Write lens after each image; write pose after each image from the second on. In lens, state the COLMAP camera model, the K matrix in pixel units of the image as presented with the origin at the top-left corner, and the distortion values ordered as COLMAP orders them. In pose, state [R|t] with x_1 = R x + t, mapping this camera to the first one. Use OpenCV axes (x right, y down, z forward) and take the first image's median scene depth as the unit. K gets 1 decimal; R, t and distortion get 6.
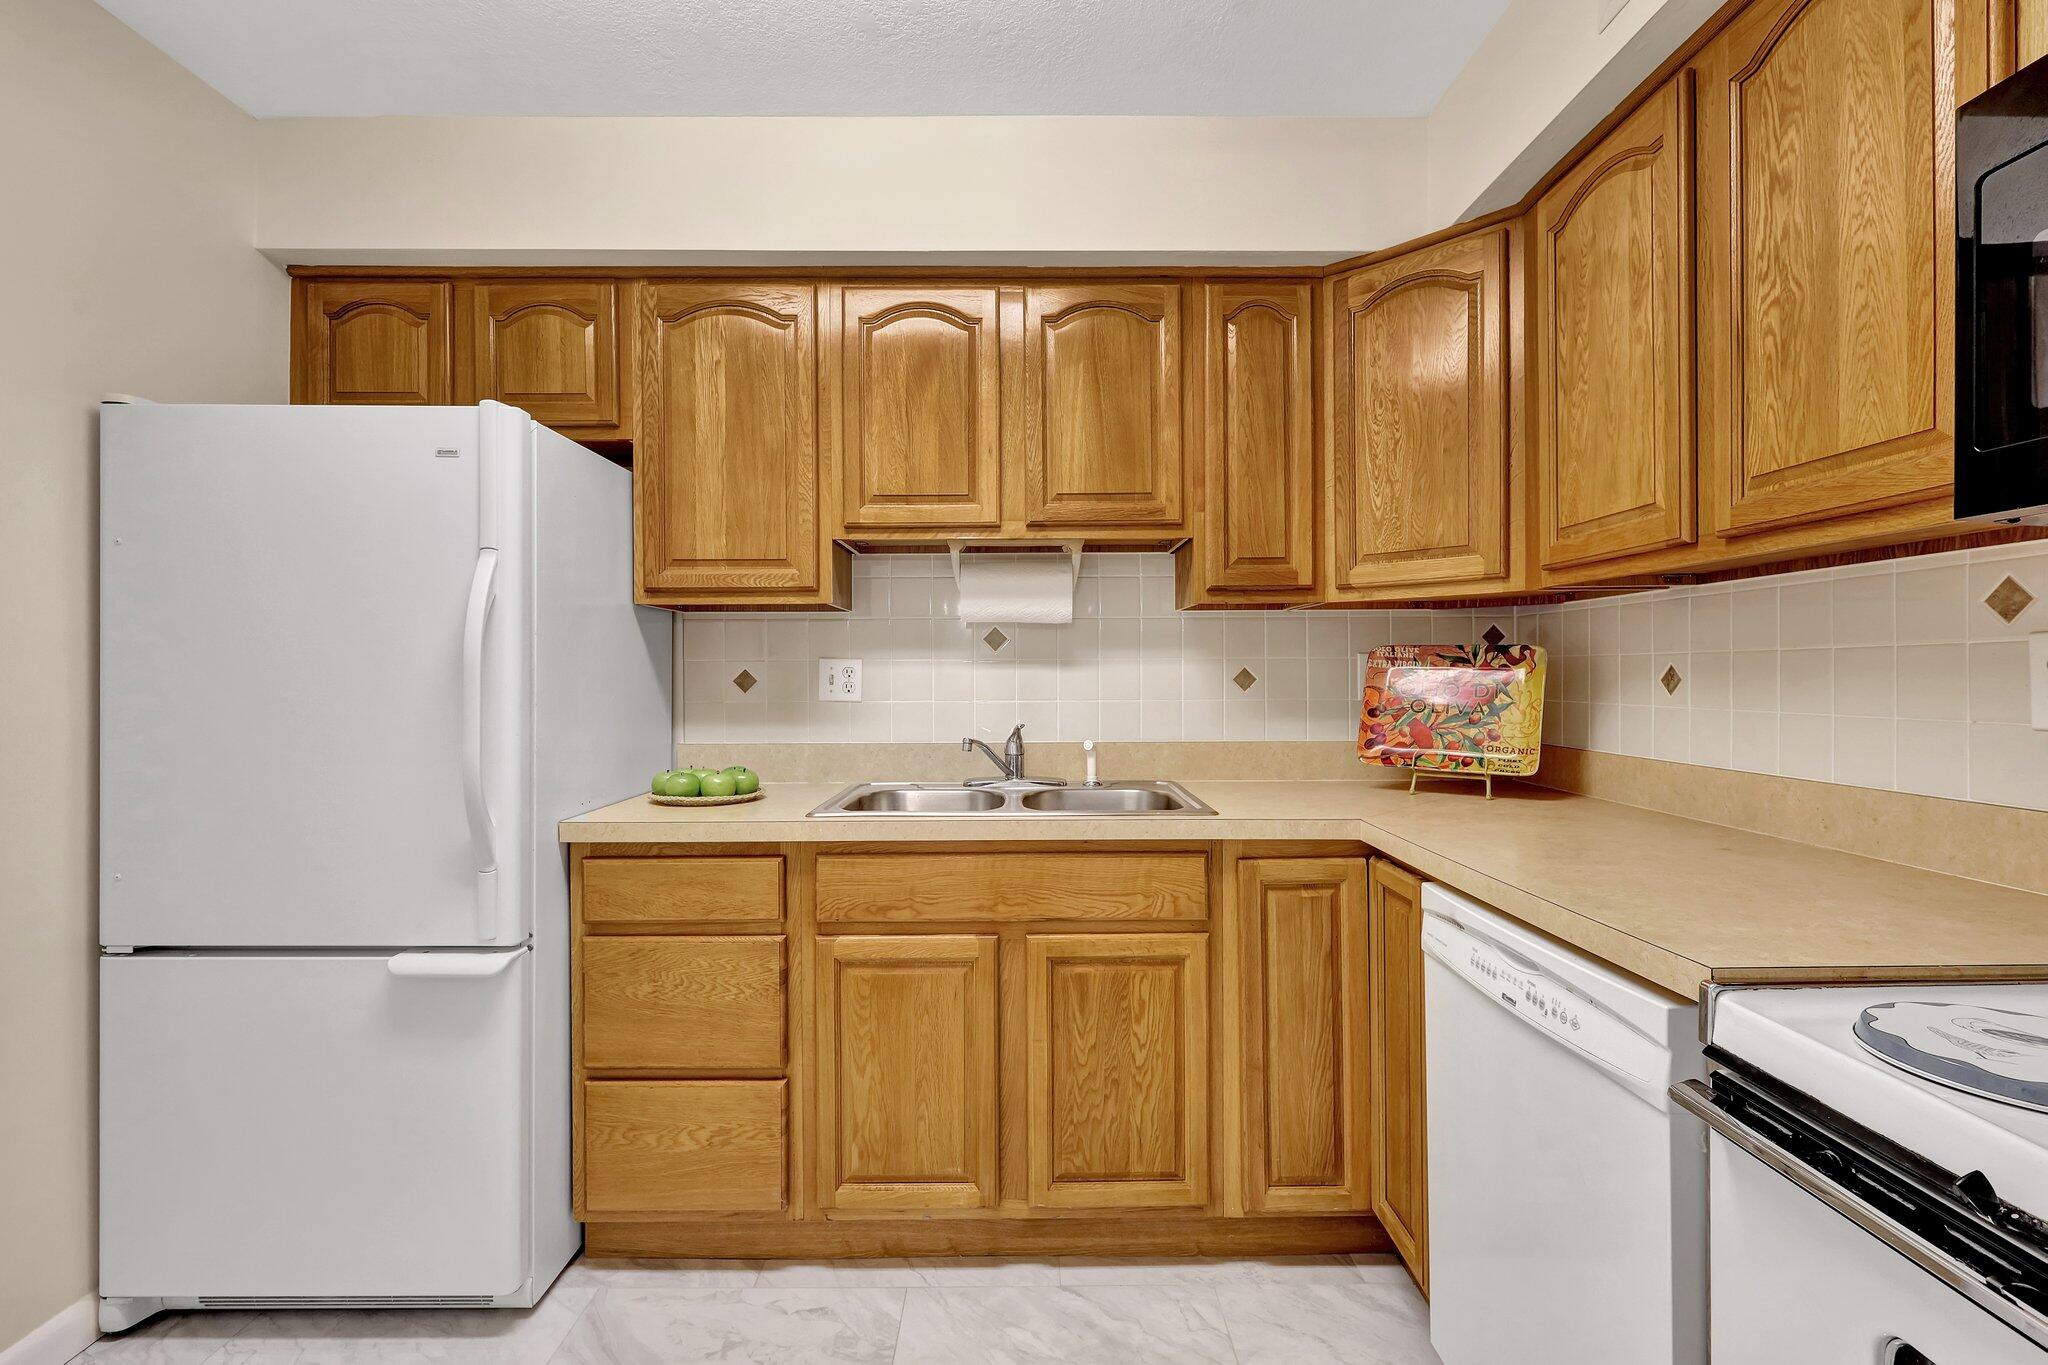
lens RADIAL K [[946.1, 0, 1007.3], [0, 946.1, 675.5], [0, 0, 1]] dist [-0.000561, 0.000747]
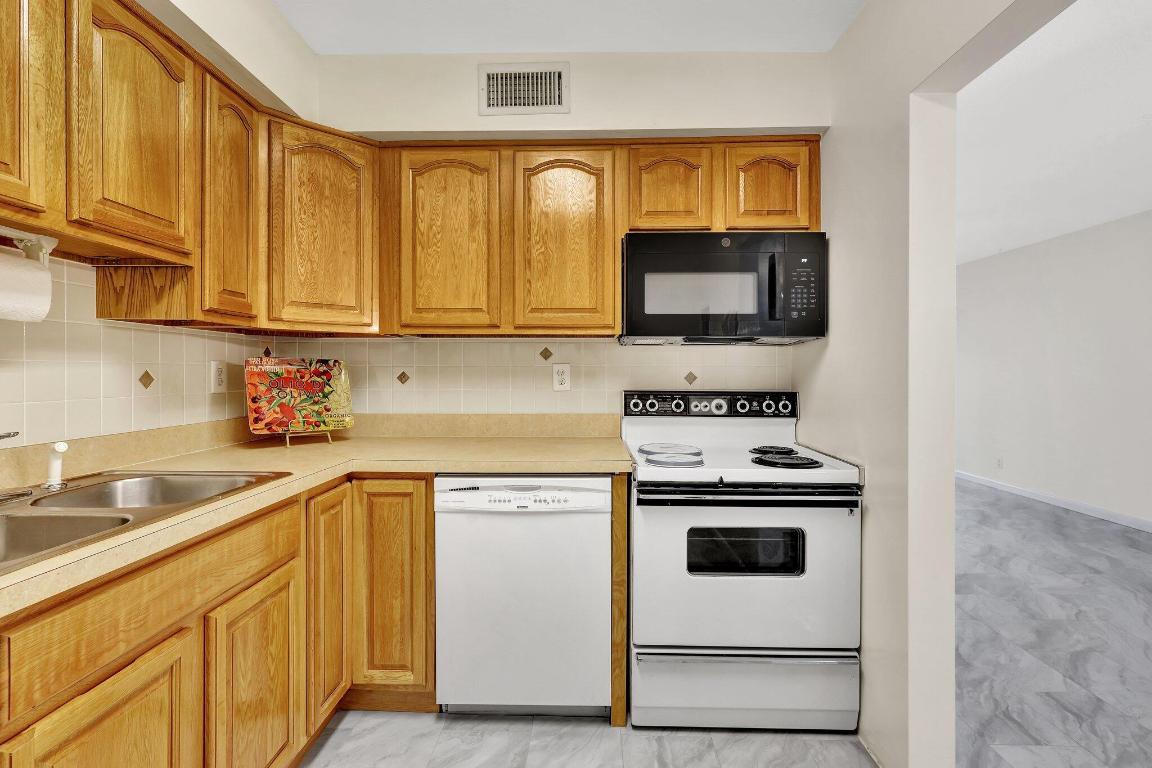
lens RADIAL K [[536.8, 0, 584.0], [0, 536.8, 366.7], [0, 0, 1]] dist [0.002237, 0.000339]
pose [[0.015601, 0.013831, 0.999783, -0.534264], [0.000732, 0.999904, -0.013844, -0.003120], [-0.999878, 0.000948, 0.015589, 0.496275]]
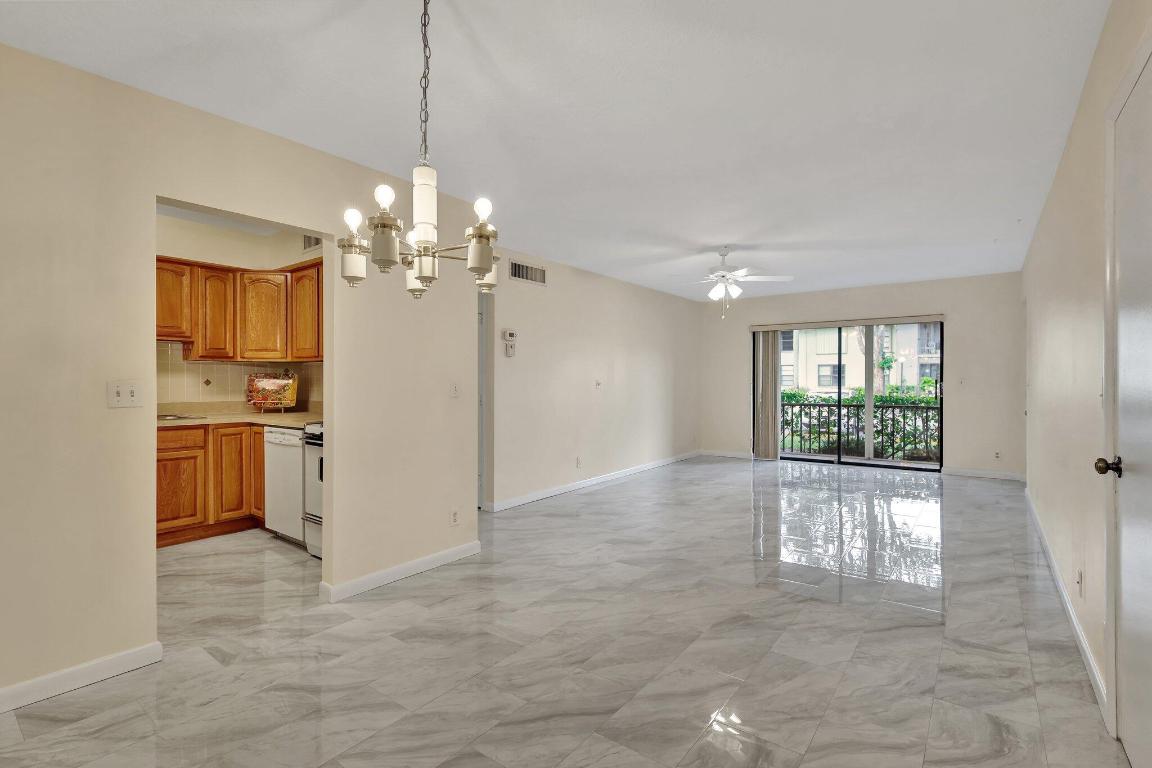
lens RADIAL K [[532.2, 0, 566.6], [0, 532.2, 380.1], [0, 0, 1]] dist [-0.000561, 0.000747]
pose [[0.605492, 0.005162, 0.795835, -0.545644], [-0.002148, 0.999986, -0.004852, 0.002249], [-0.795849, 0.001229, 0.605494, -1.298242]]
